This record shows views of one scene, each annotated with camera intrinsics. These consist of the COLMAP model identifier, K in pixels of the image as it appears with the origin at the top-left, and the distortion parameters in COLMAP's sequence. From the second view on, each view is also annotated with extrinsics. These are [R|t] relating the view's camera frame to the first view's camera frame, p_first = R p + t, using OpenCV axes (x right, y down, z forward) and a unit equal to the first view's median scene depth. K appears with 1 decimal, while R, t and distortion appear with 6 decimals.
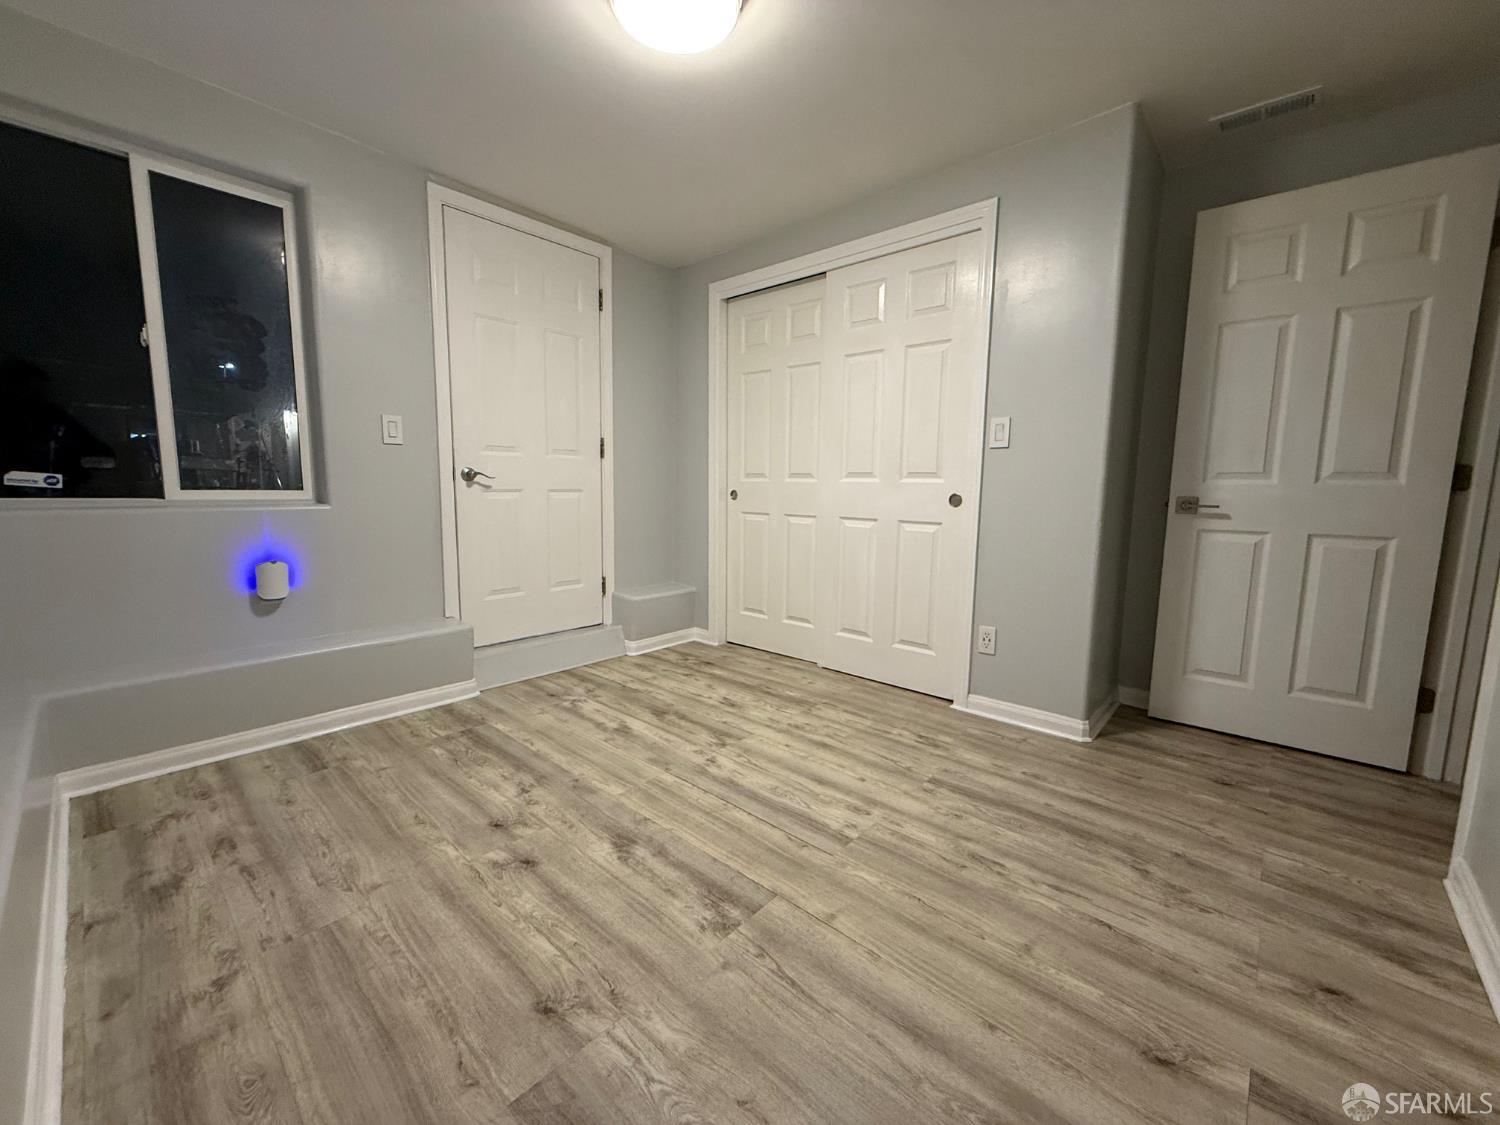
lens RADIAL K [[599.6, 0, 750.0], [0, 599.6, 556.6], [0, 0, 1]] dist [0.000151, 0.000559]
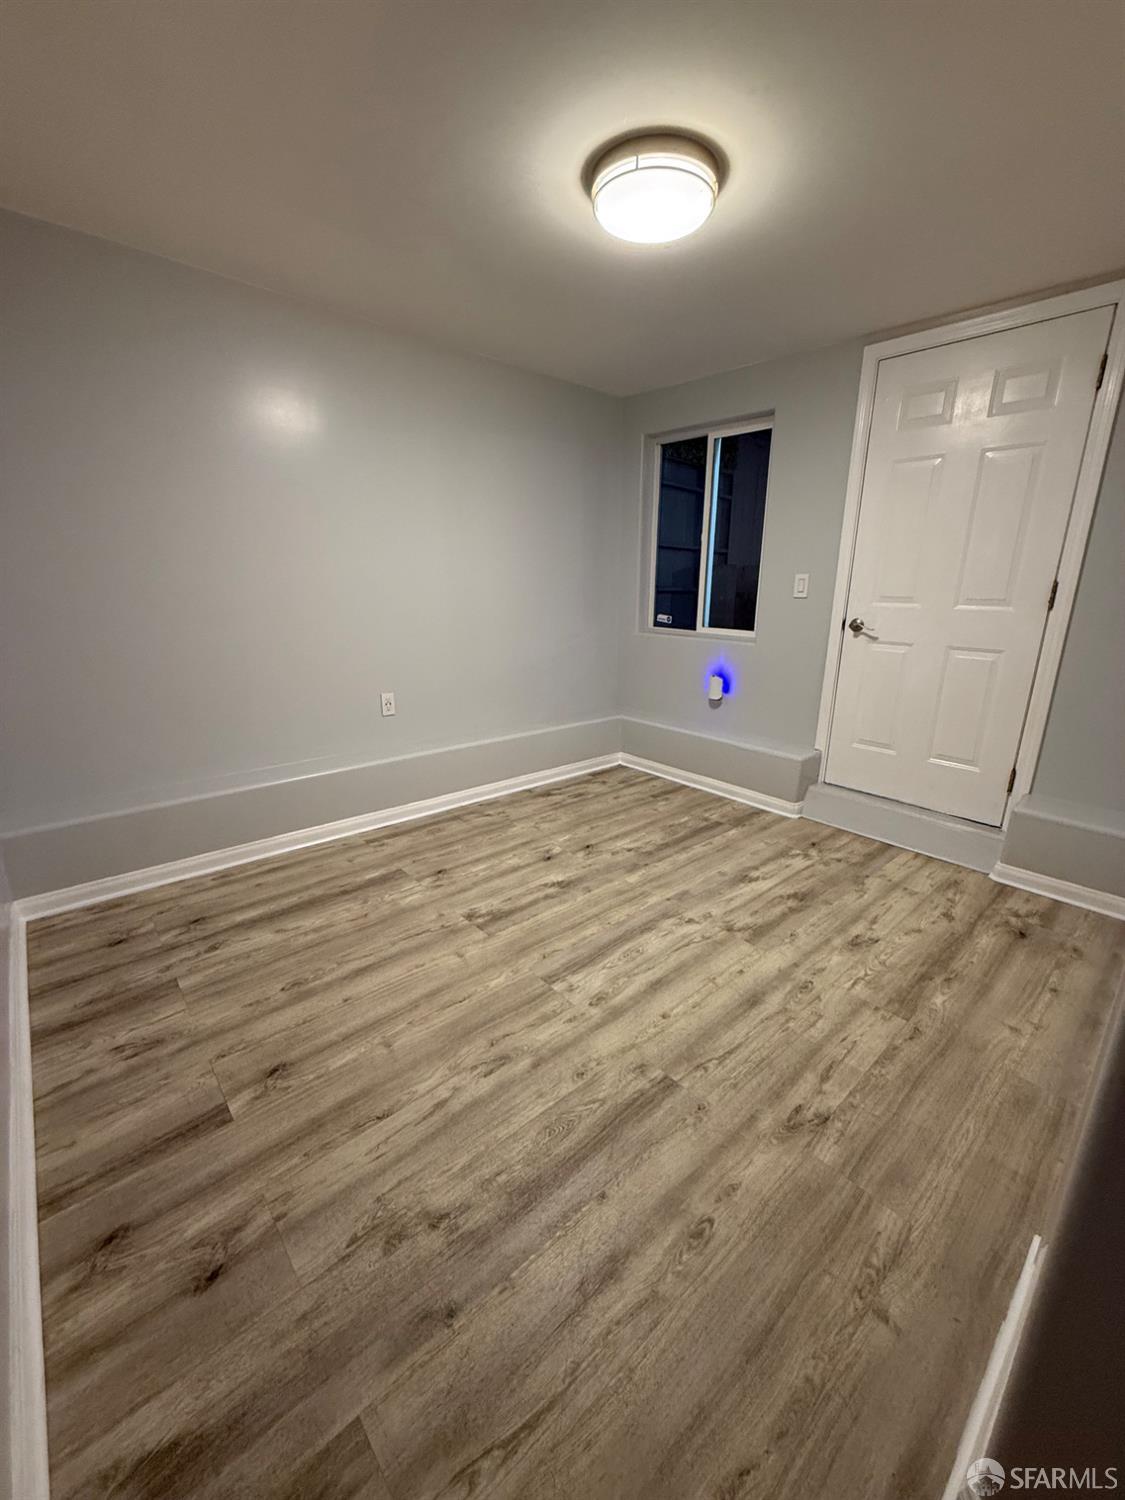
lens RADIAL K [[599.6, 0, 557.2], [0, 599.6, 737.4], [0, 0, 1]] dist [0.000151, 0.000559]
pose [[-0.116216, 0.236902, -0.964558, 0.966490], [-0.135781, 0.958231, 0.251708, -0.209332], [0.983899, 0.160221, -0.079195, 0.883403]]
